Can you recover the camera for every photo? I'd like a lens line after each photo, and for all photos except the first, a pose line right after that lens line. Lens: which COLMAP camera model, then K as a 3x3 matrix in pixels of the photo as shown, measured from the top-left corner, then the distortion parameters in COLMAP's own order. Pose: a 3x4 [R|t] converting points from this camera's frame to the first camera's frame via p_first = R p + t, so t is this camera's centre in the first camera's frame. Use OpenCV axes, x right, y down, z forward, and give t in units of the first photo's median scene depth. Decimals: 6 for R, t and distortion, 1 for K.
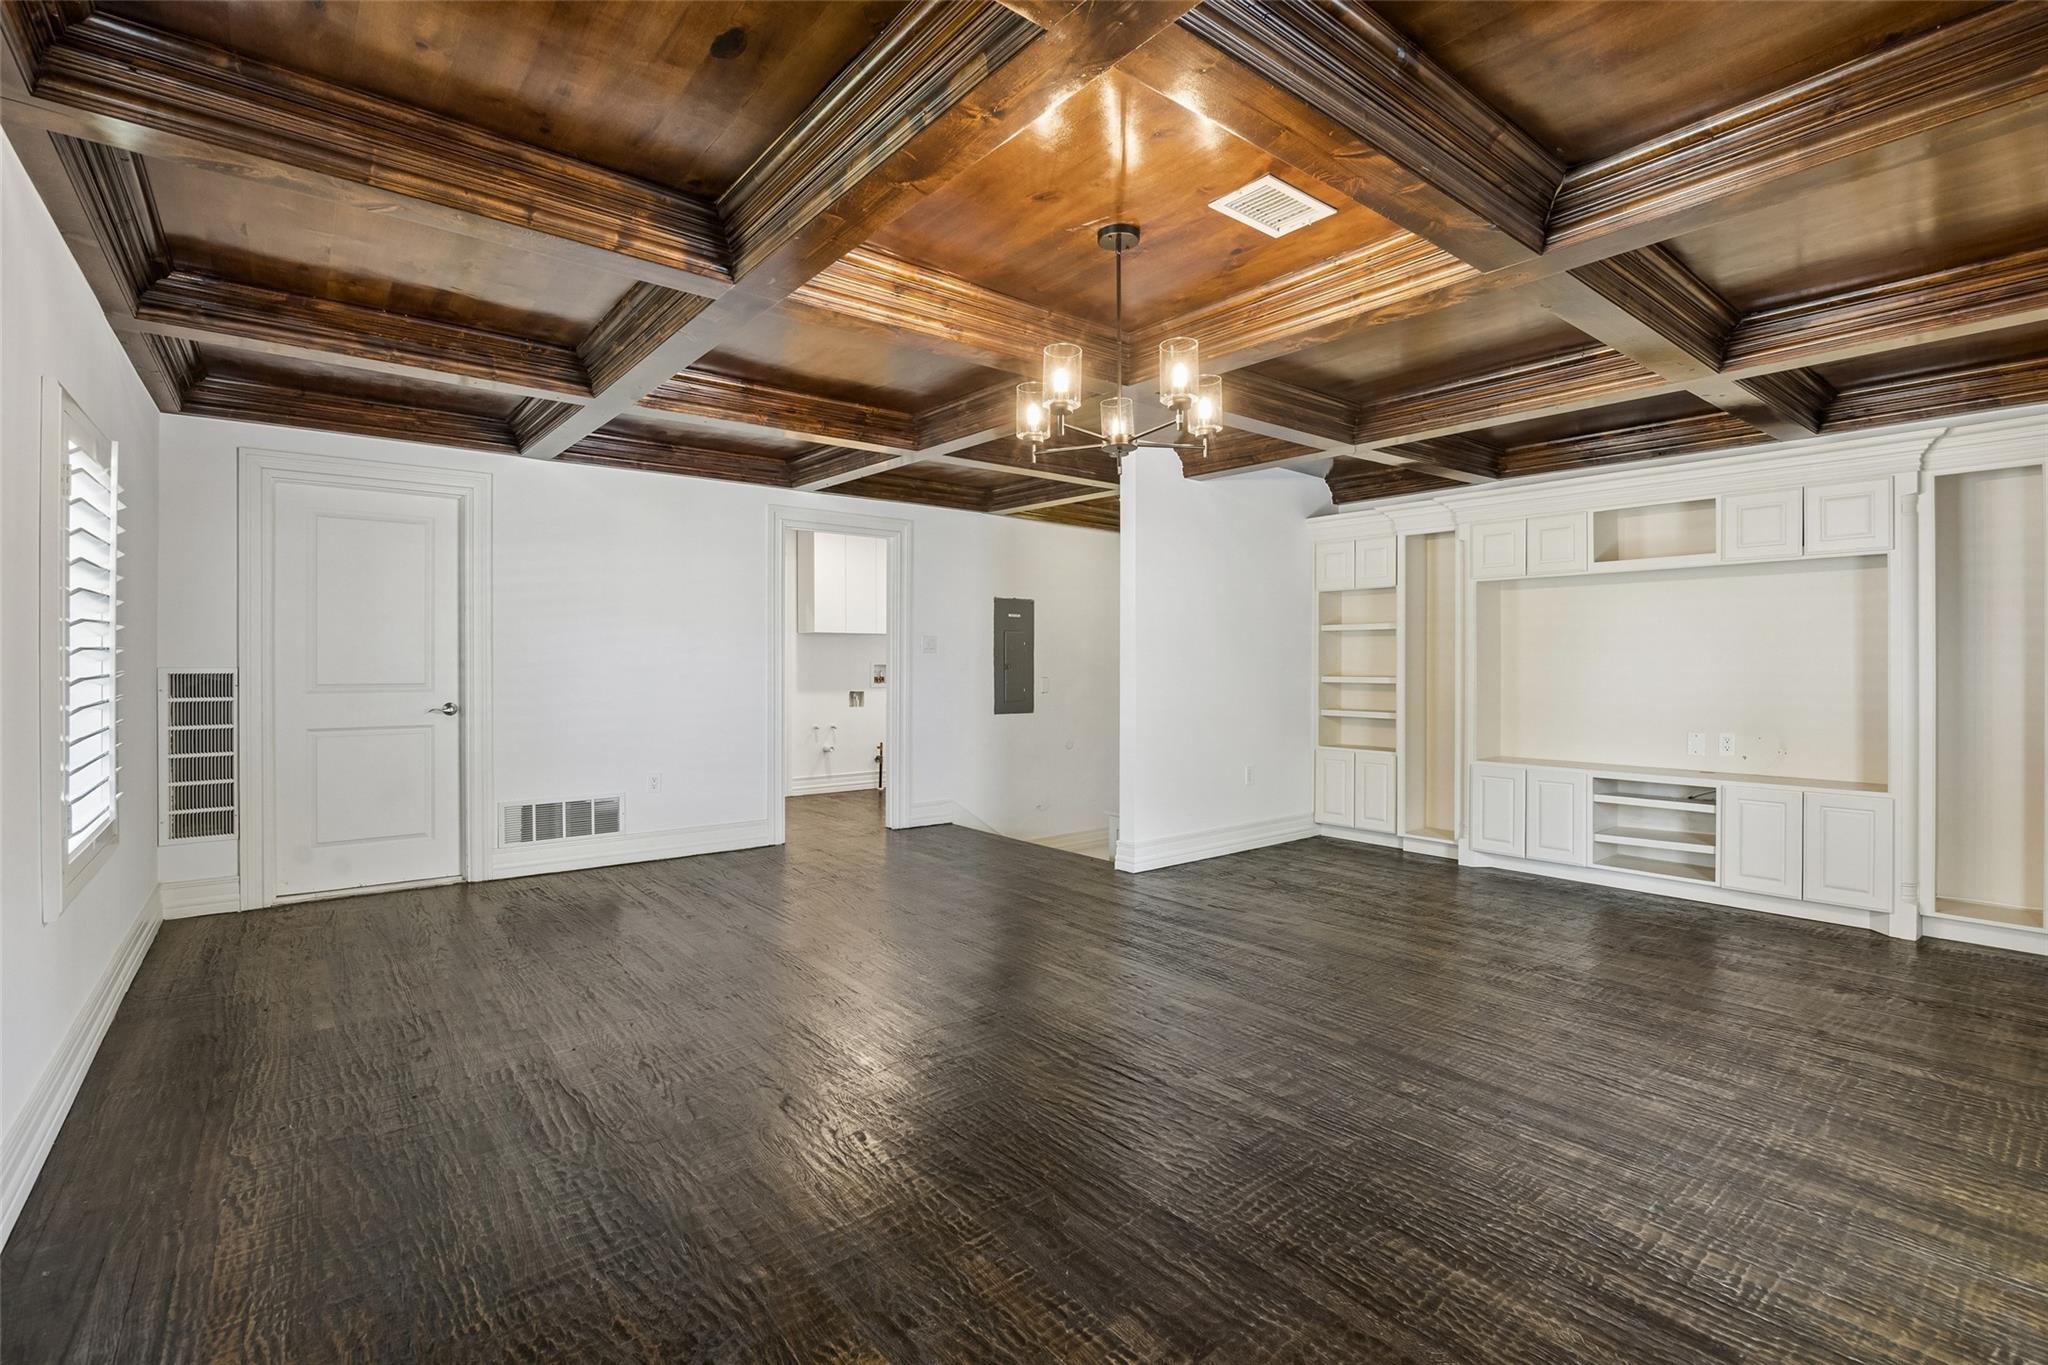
lens RADIAL K [[970.0, 0, 1017.3], [0, 970.0, 665.7], [0, 0, 1]] dist [-0.011958, 0.000152]
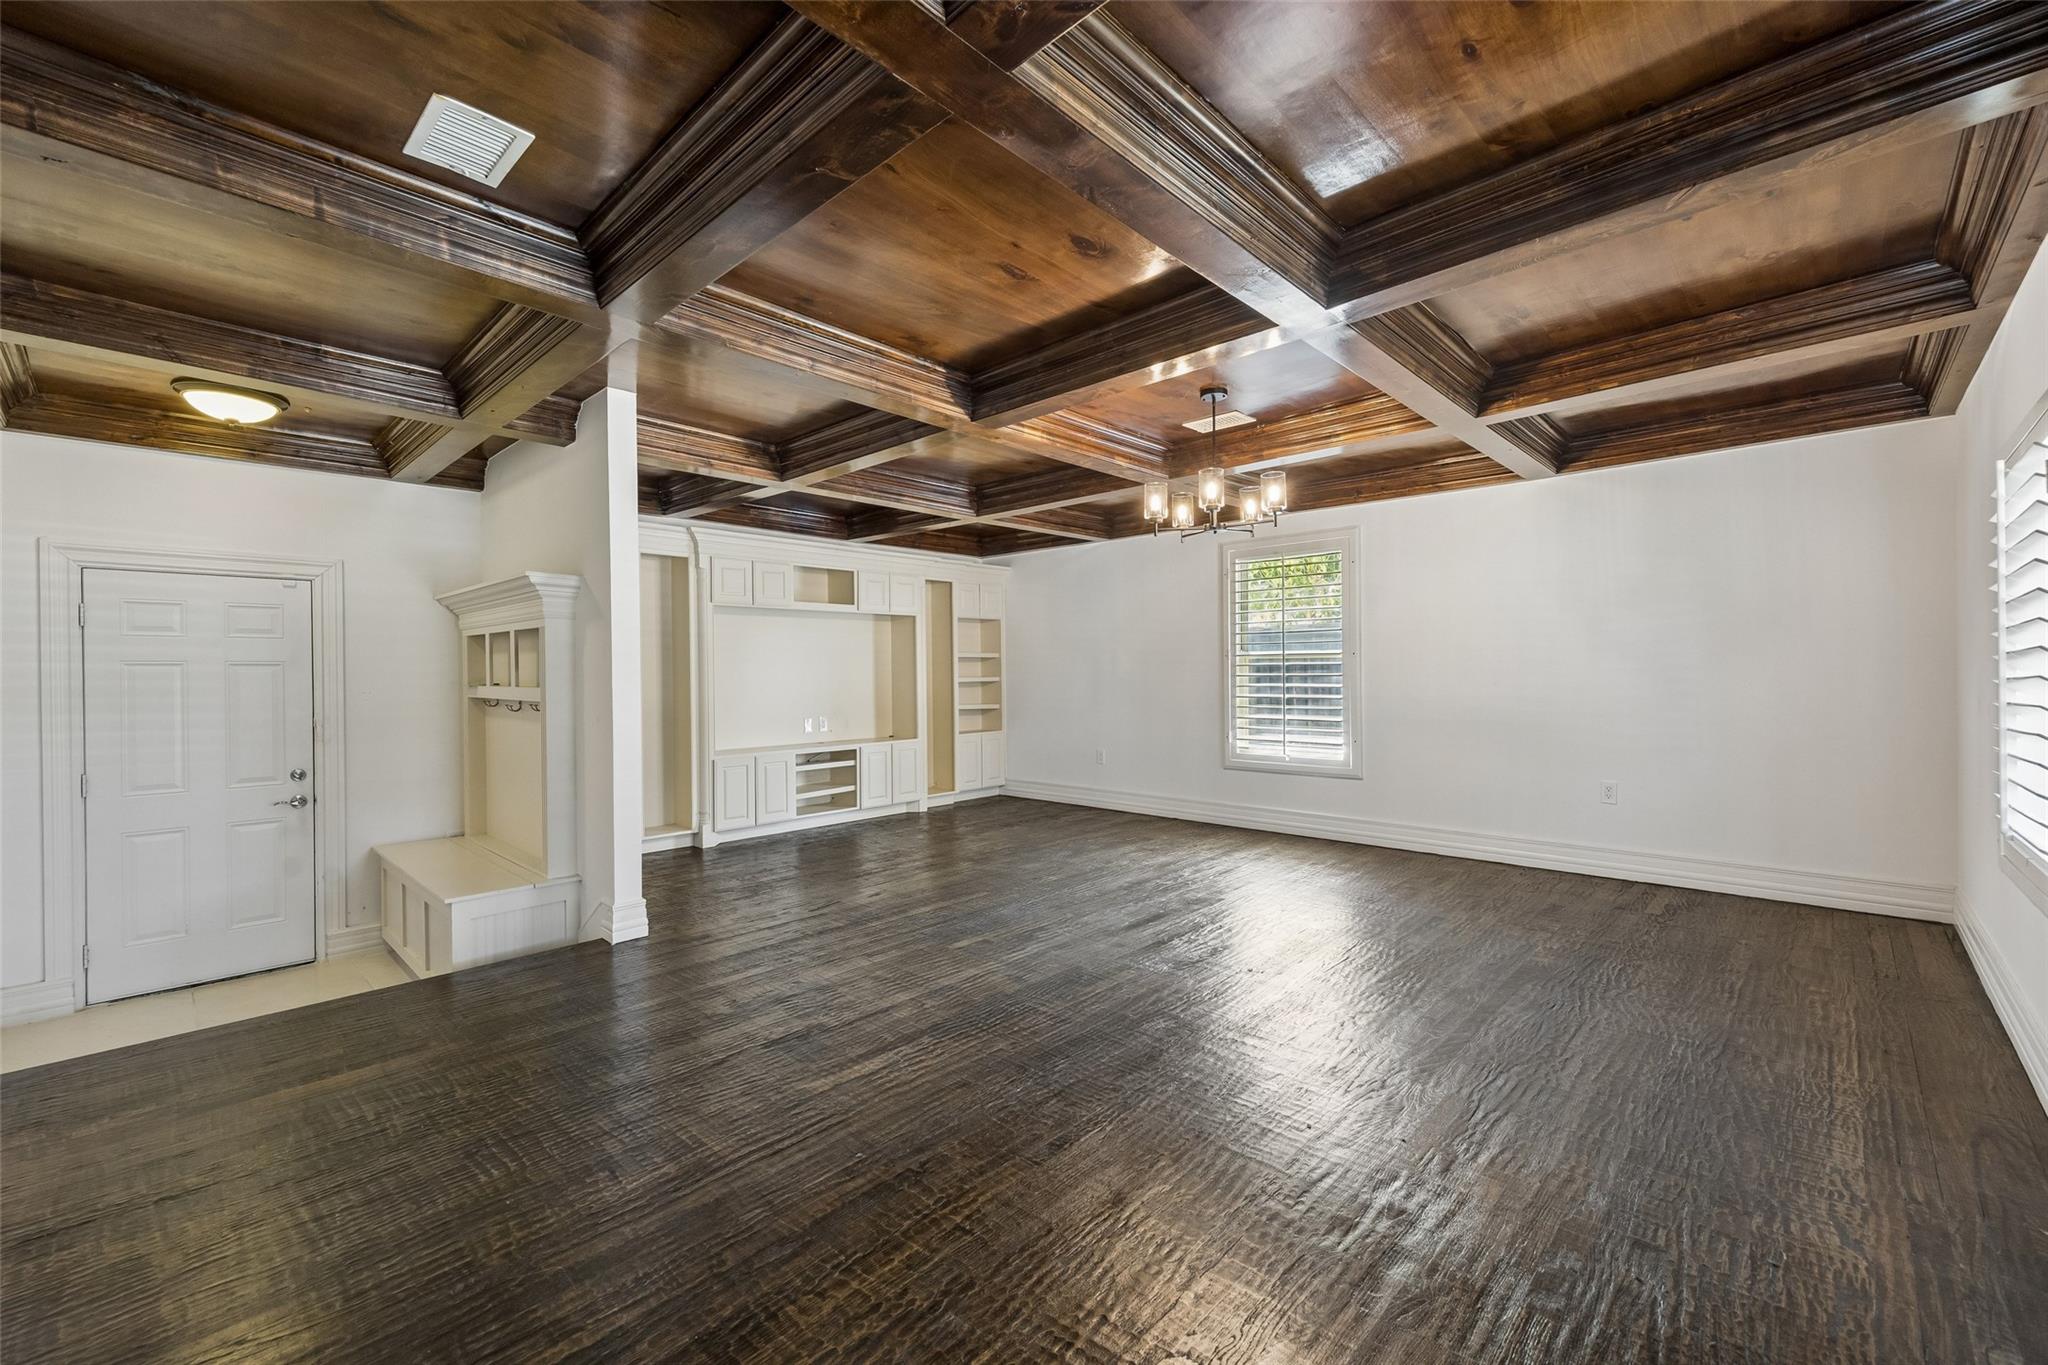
lens RADIAL K [[829.6, 0, 1010.1], [0, 829.6, 672.5], [0, 0, 1]] dist [0.001261, 0.000078]
pose [[-0.121486, 0.002744, 0.992589, -0.725623], [0.012995, 0.999915, -0.001174, 0.002194], [-0.992508, 0.012756, -0.121511, 0.940005]]
